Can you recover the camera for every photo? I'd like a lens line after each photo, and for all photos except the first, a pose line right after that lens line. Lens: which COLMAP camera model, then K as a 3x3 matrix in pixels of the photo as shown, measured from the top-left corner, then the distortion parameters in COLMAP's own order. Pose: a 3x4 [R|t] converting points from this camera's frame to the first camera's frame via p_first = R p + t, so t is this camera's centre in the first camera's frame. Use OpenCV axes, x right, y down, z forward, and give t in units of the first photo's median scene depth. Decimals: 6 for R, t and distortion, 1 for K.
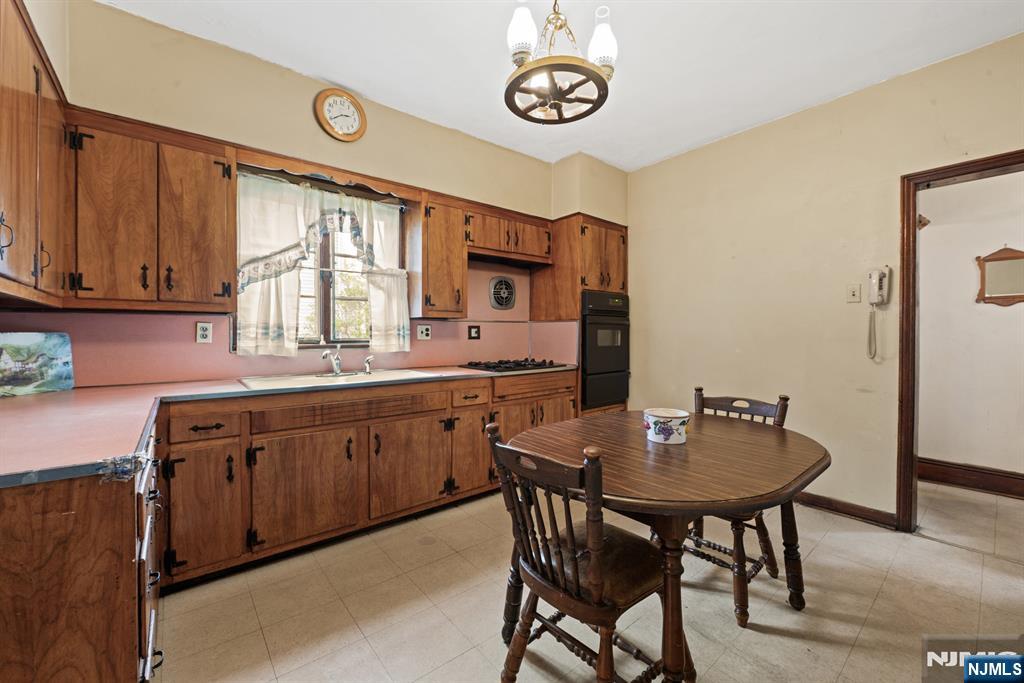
lens RADIAL K [[409.1, 0, 512.8], [0, 409.1, 340.2], [0, 0, 1]] dist [-0.003119, -0.002053]
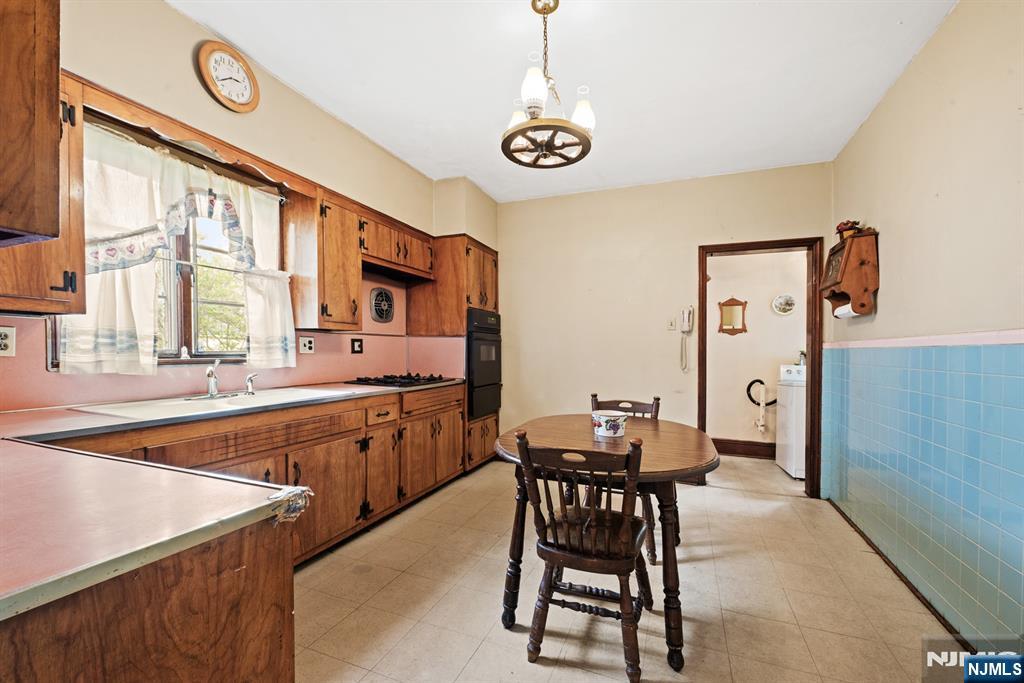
lens RADIAL K [[409.1, 0, 525.0], [0, 409.1, 354.8], [0, 0, 1]] dist [-0.003119, -0.002053]
pose [[0.875478, 0.006435, 0.483214, -0.296875], [-0.007174, 0.999974, -0.000319, -0.002199], [-0.483204, -0.003188, 0.875502, 0.002305]]
